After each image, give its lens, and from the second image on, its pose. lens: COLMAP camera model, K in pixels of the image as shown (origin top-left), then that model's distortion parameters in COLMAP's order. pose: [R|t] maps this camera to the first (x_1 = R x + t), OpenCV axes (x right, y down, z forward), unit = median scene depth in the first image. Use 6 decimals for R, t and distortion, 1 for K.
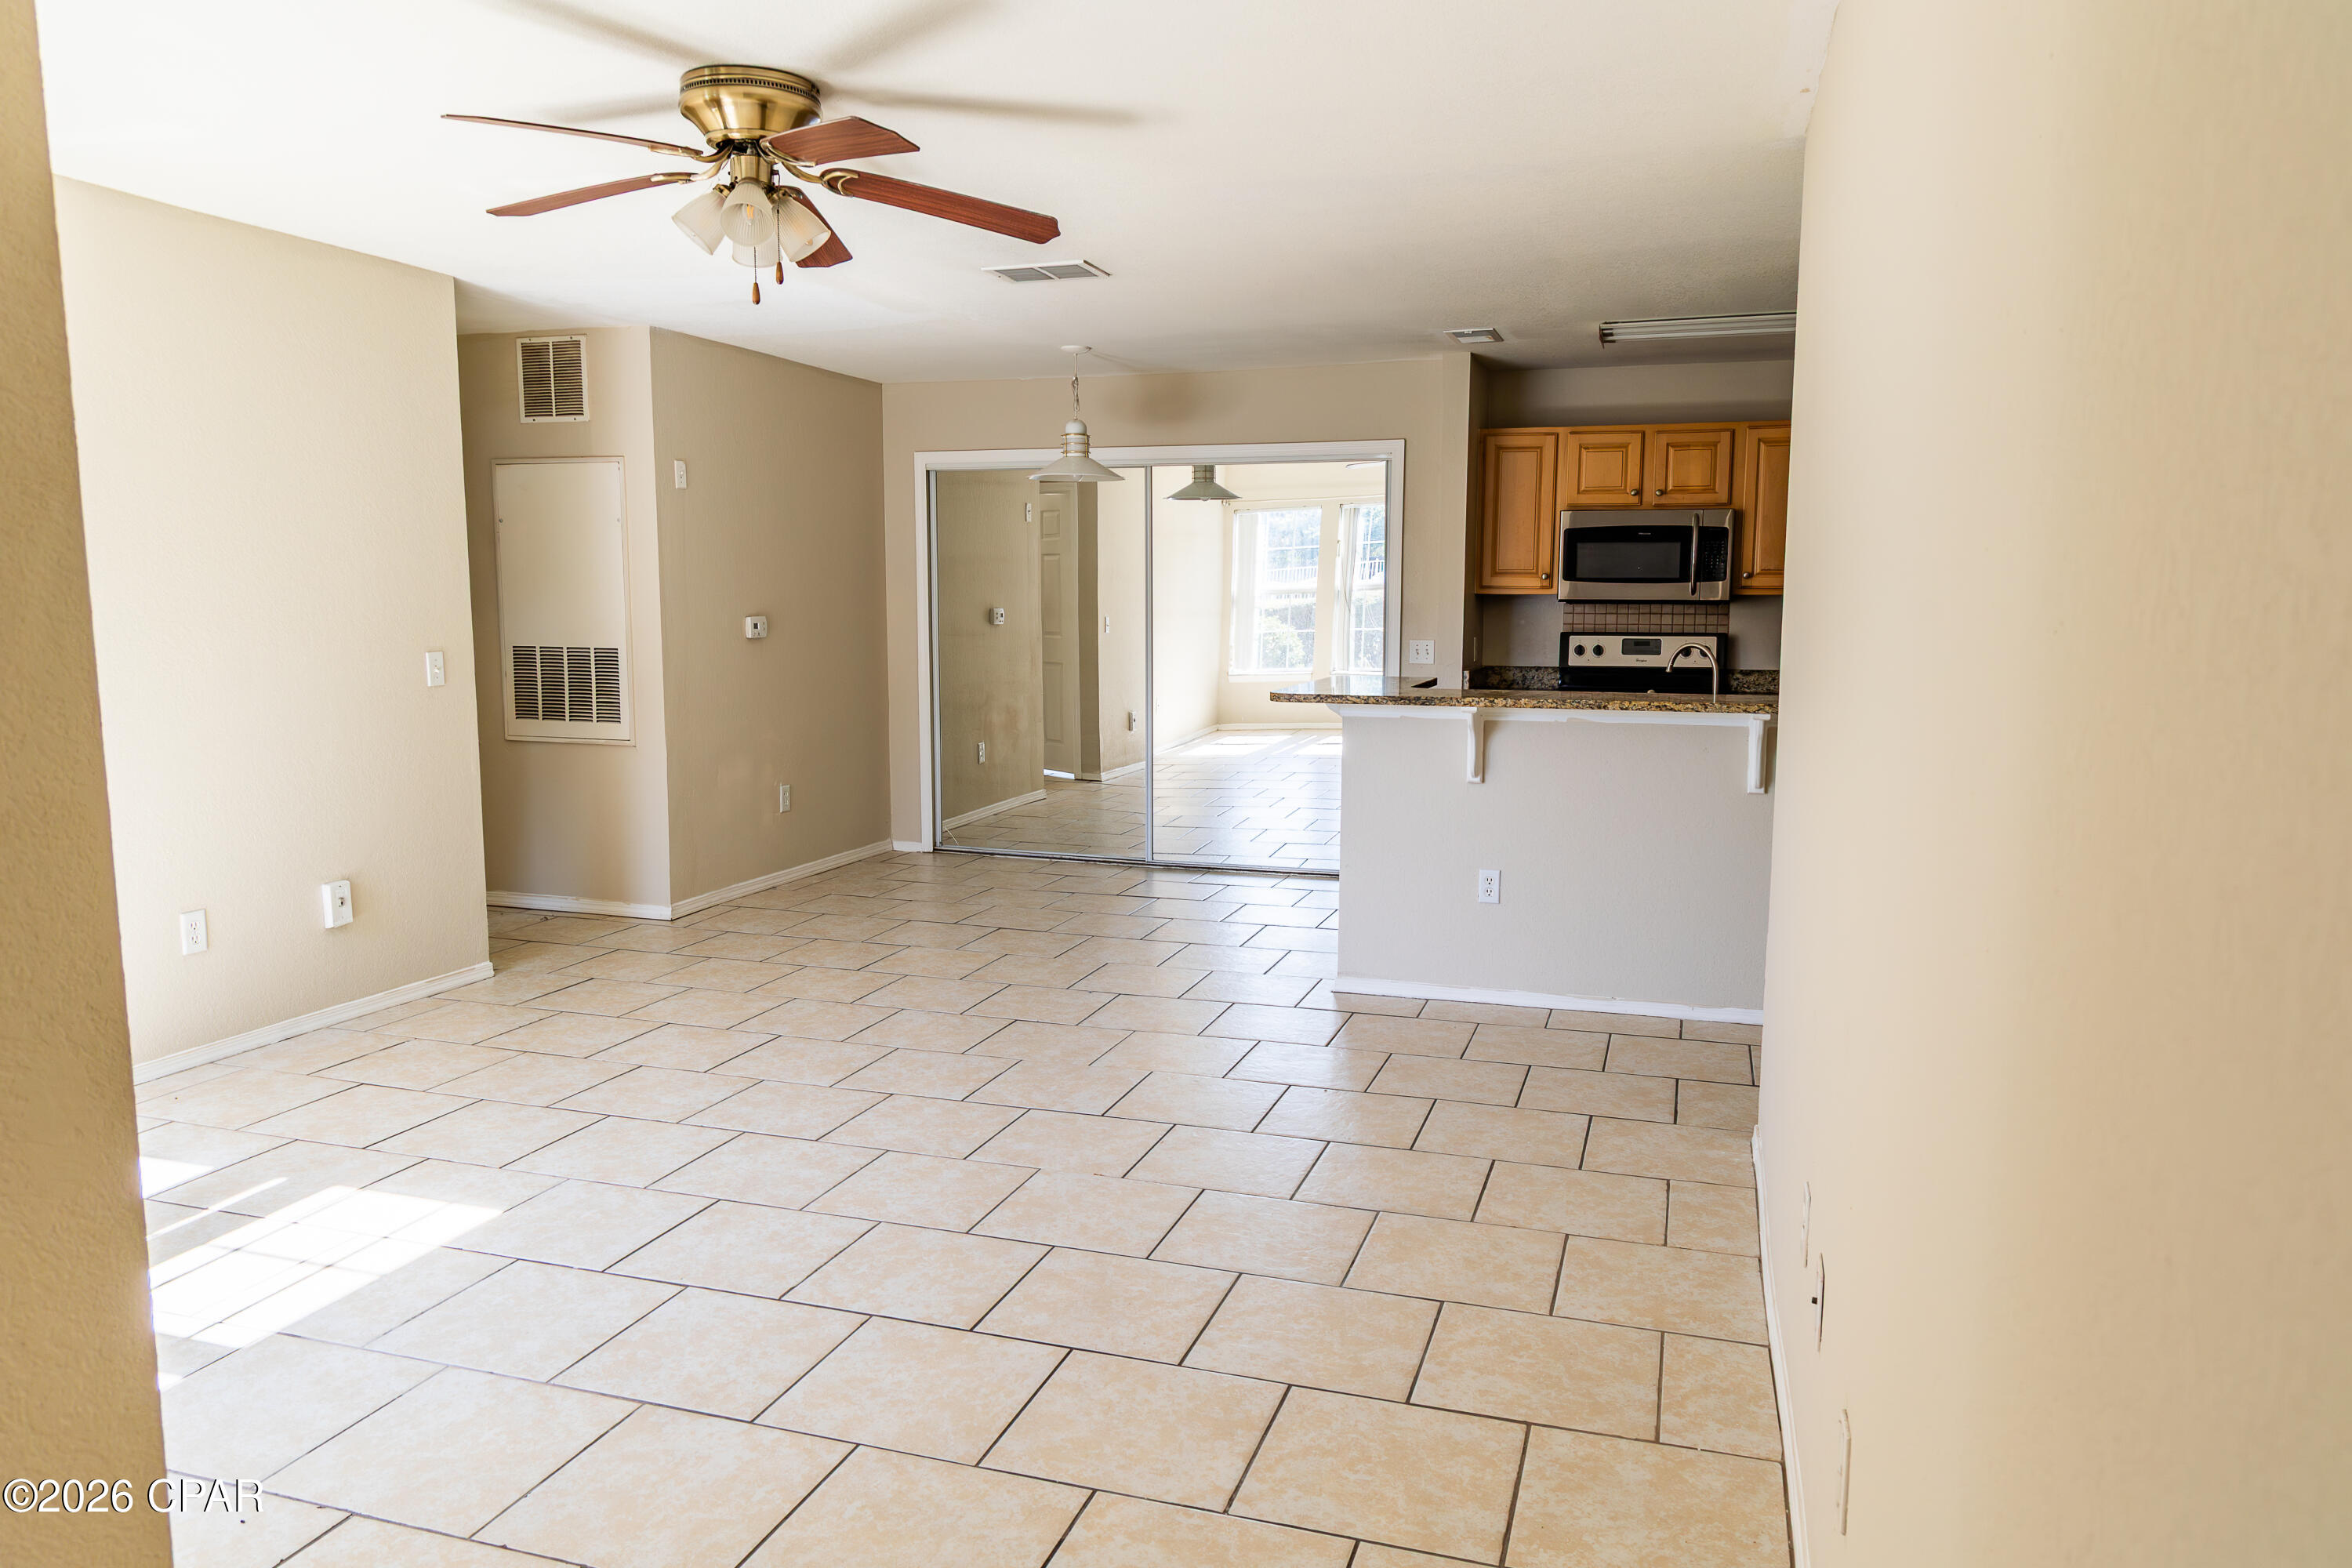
lens RADIAL K [[1588.4, 0, 1182.6], [0, 1588.4, 791.2], [0, 0, 1]] dist [0.008550, -0.005557]
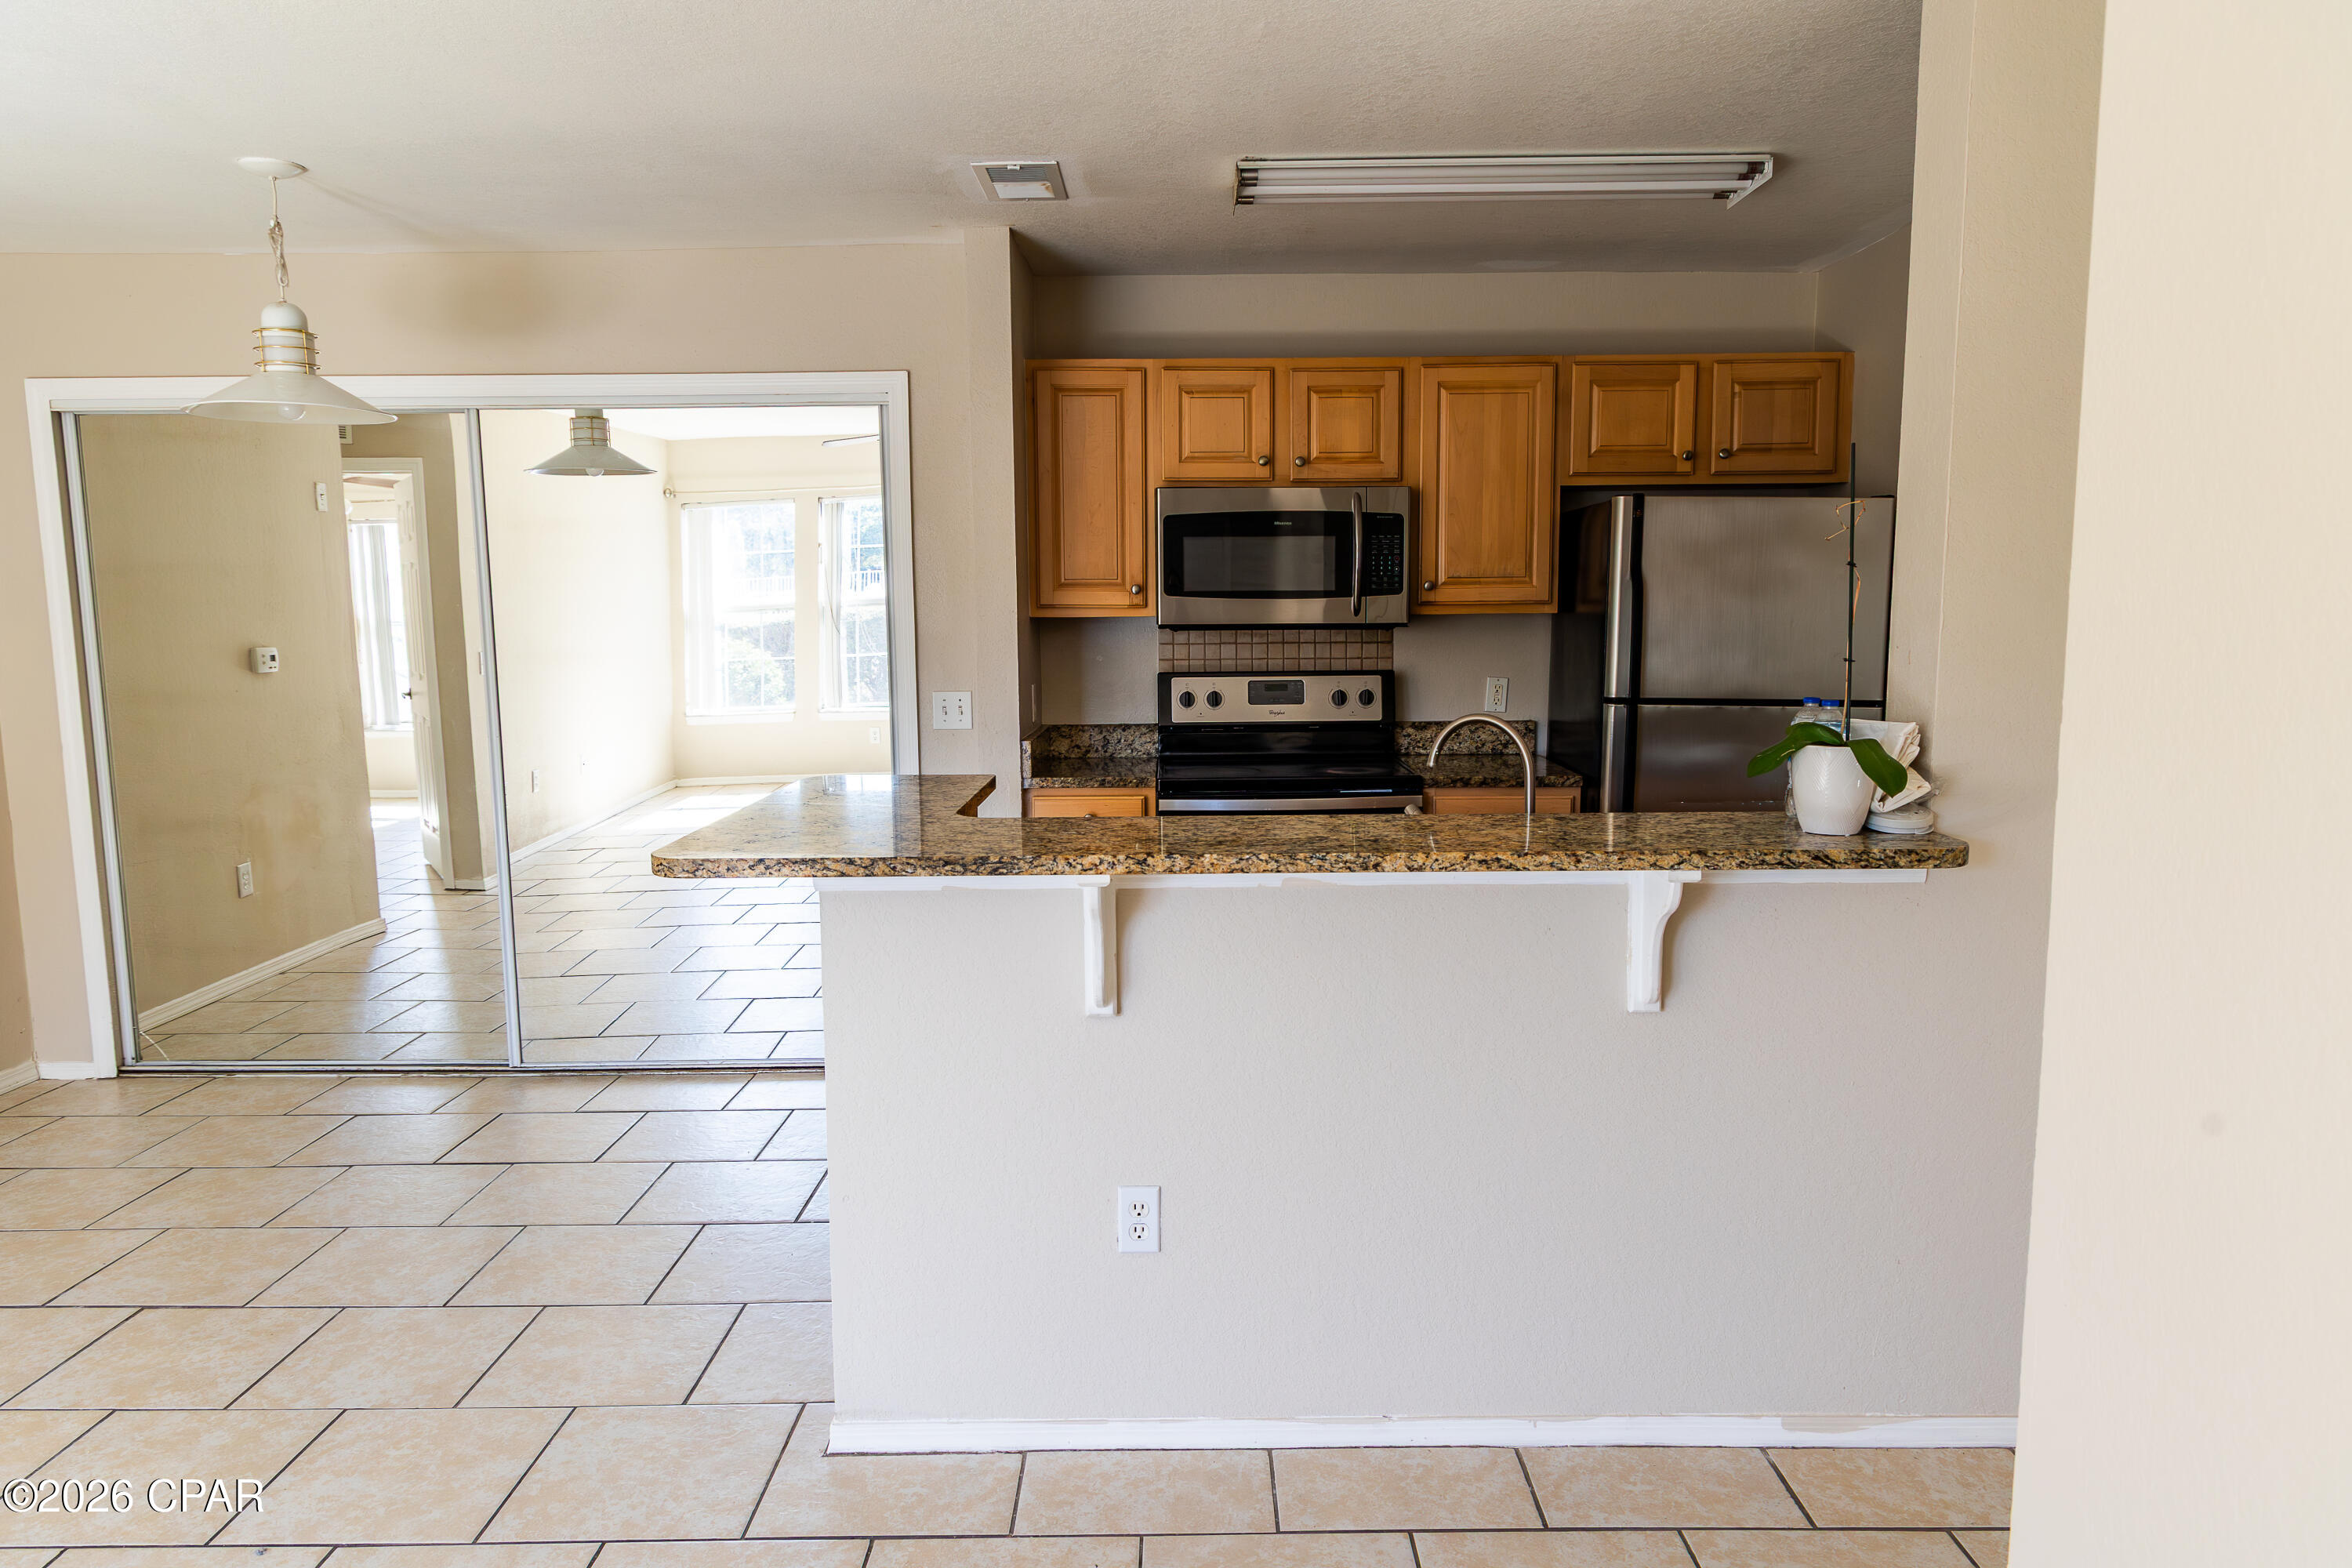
lens RADIAL K [[1588.4, 0, 1182.6], [0, 1588.4, 791.2], [0, 0, 1]] dist [0.008550, -0.005557]
pose [[0.951263, -0.048708, 0.304510, 0.045688], [0.050467, 0.998724, 0.002097, -0.054669], [-0.304223, 0.013373, 0.952507, 0.387096]]
